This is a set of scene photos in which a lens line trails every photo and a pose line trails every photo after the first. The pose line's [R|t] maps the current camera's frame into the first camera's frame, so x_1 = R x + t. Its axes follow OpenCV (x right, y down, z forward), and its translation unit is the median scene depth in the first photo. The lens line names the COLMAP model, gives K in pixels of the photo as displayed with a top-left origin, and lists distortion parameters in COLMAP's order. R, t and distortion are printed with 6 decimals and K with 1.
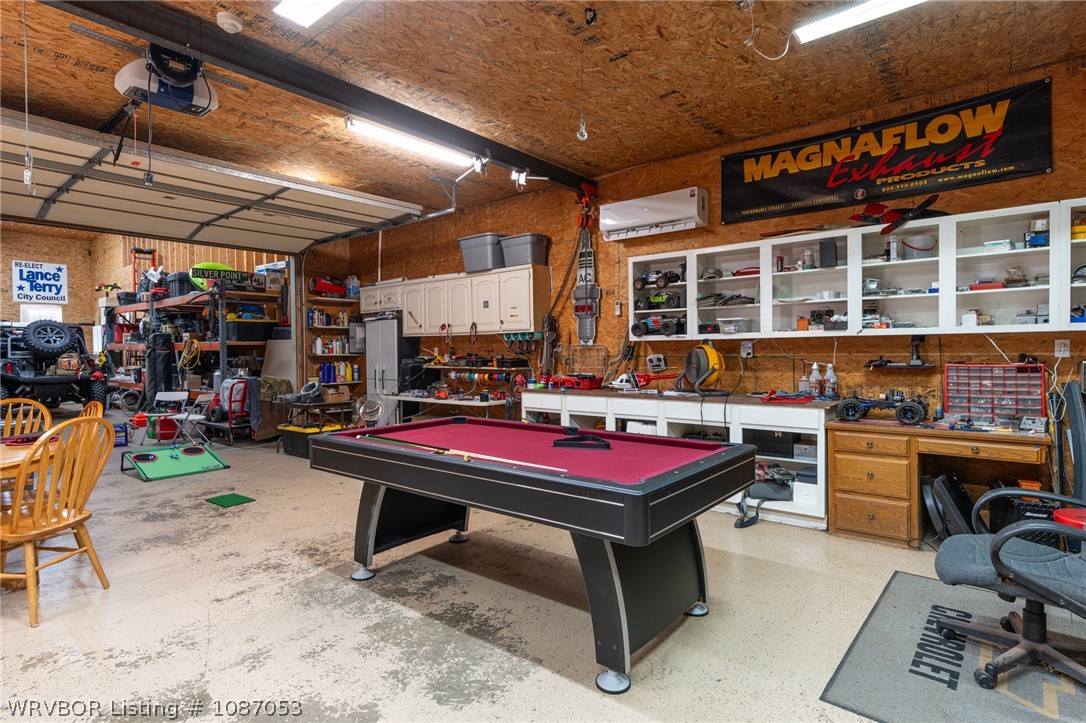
lens RADIAL K [[544.3, 0, 543.0], [0, 544.3, 361.5], [0, 0, 1]] dist [-0.003611, 0.000148]
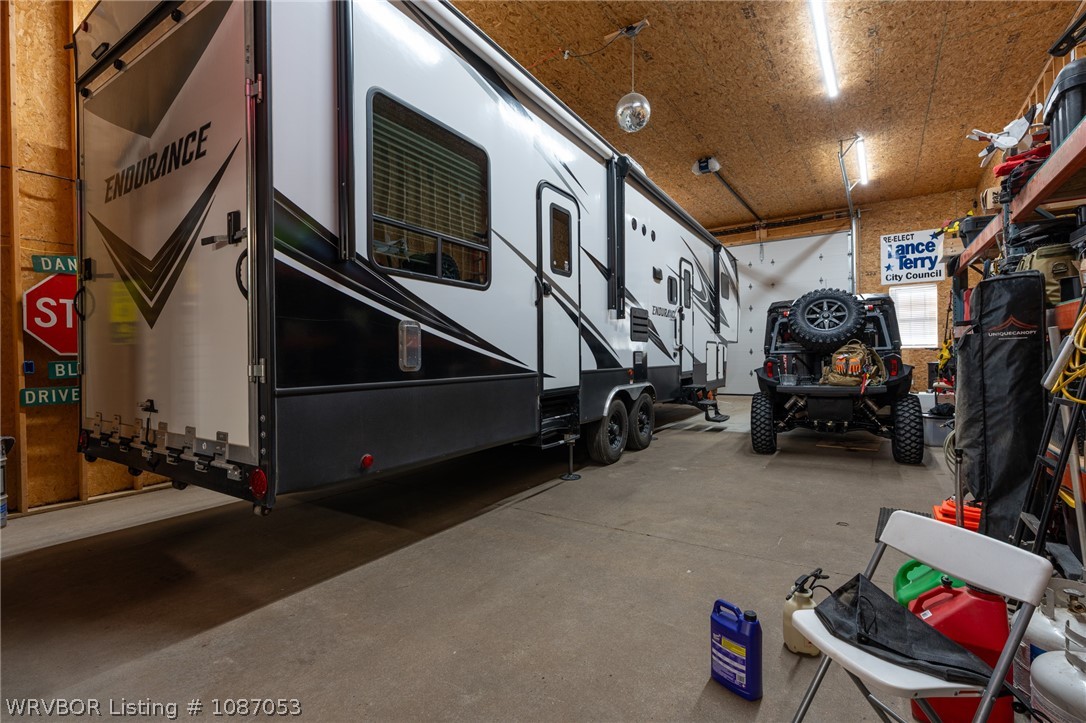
lens RADIAL K [[490.1, 0, 543.7], [0, 490.1, 357.8], [0, 0, 1]] dist [-0.004113, 0.000048]
pose [[0.076969, 0.009015, -0.996993, -0.952187], [-0.002863, 0.999957, 0.008821, -0.012232], [0.997029, 0.002175, 0.076992, 1.536692]]
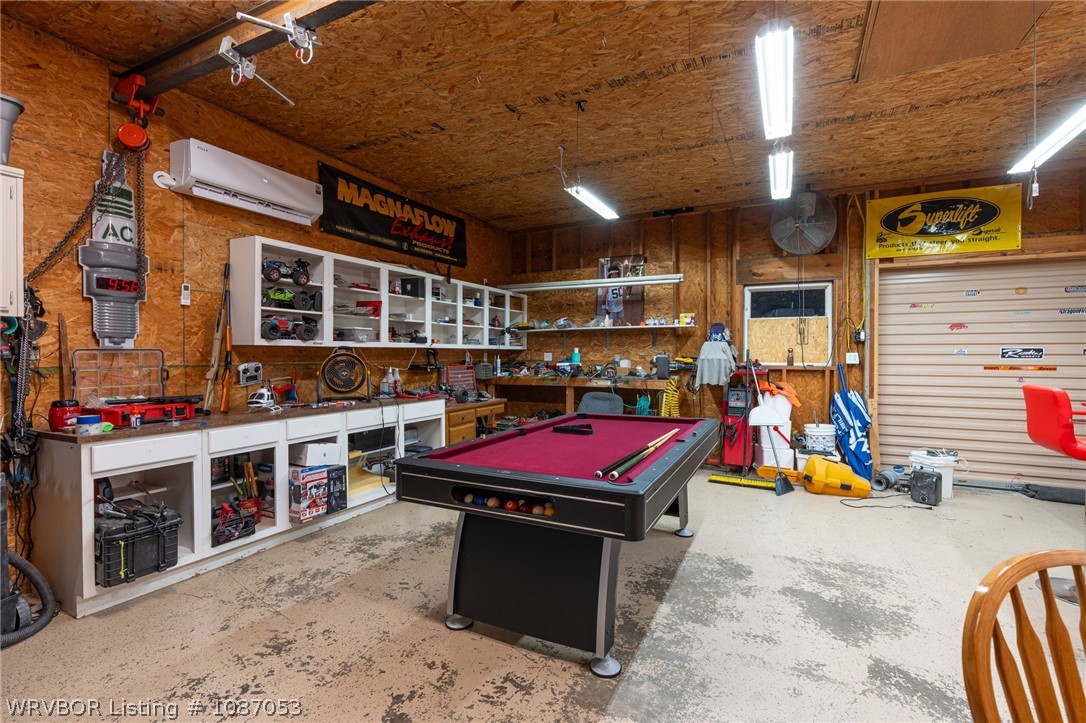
lens RADIAL K [[490.1, 0, 543.7], [0, 490.1, 357.8], [0, 0, 1]] dist [-0.004113, 0.000048]
pose [[-0.209495, 0.002894, 0.977805, -0.666437], [0.020533, 0.999788, 0.001440, -0.013978], [-0.977594, 0.020379, -0.209510, 0.847287]]
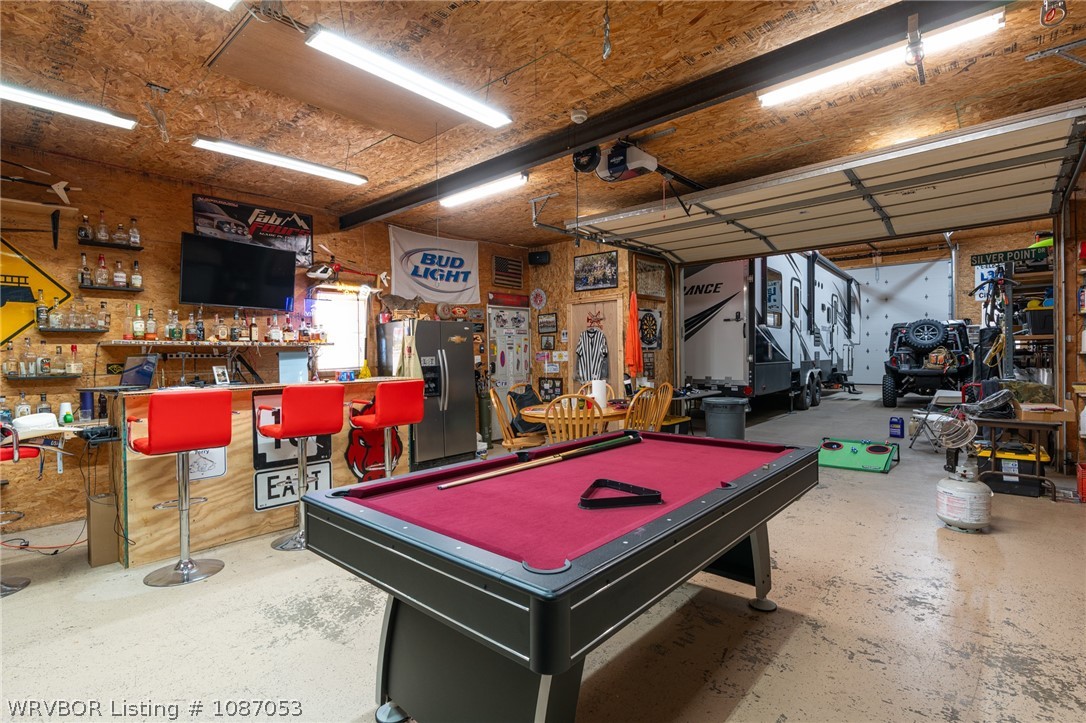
lens RADIAL K [[526.5, 0, 544.8], [0, 526.5, 358.4], [0, 0, 1]] dist [-0.008387, 0.004277]
pose [[-0.040379, 0.016063, -0.999055, 0.479419], [-0.005444, 0.999852, 0.016295, -0.020967], [0.999170, 0.006097, -0.040286, 0.604306]]
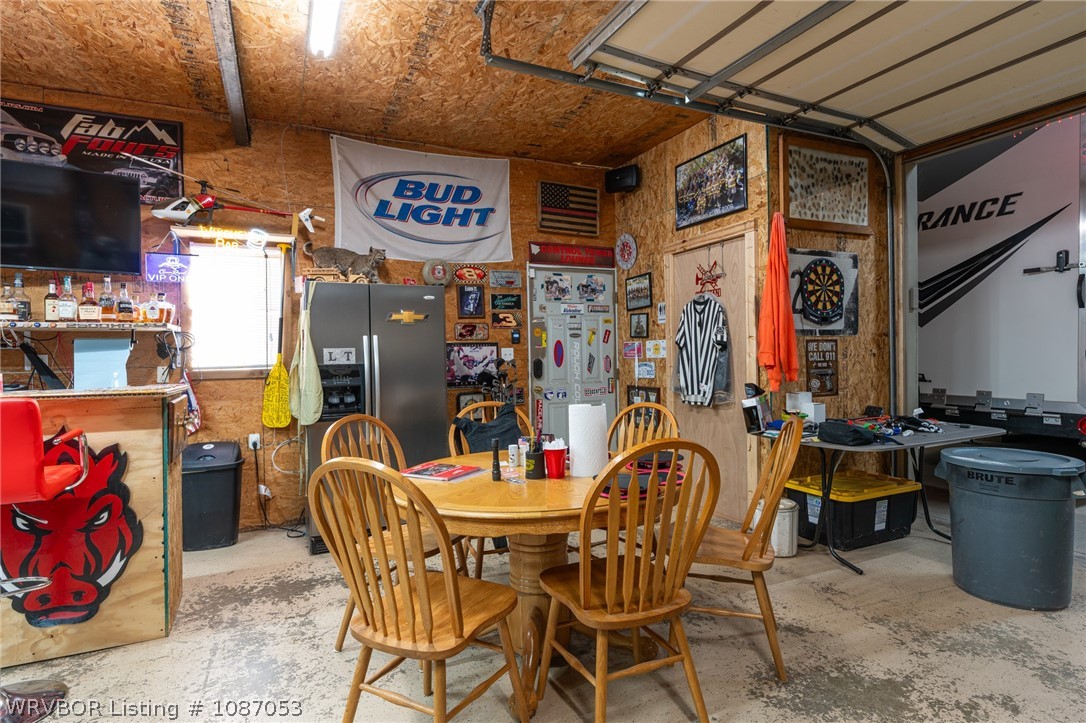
lens RADIAL K [[566.1, 0, 545.0], [0, 566.1, 357.5], [0, 0, 1]] dist [-0.001712, 0.001263]
pose [[-0.434804, 0.018361, -0.900338, -0.264255], [-0.001984, 0.999770, 0.021347, -0.005553], [0.900523, 0.011068, -0.434668, 0.871258]]
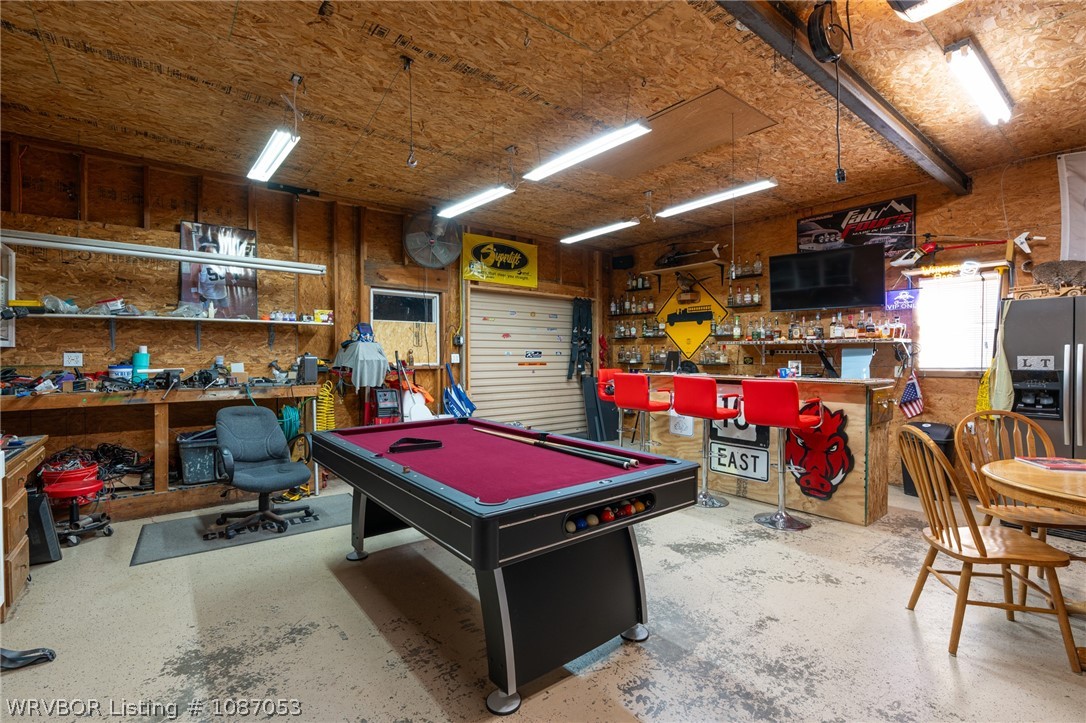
lens RADIAL K [[490.1, 0, 543.7], [0, 490.1, 357.8], [0, 0, 1]] dist [-0.004113, 0.000048]
pose [[-0.975332, 0.007817, 0.220603, -0.254847], [0.013365, 0.999631, 0.023669, -0.028081], [-0.220336, 0.026033, -0.975076, 1.218497]]
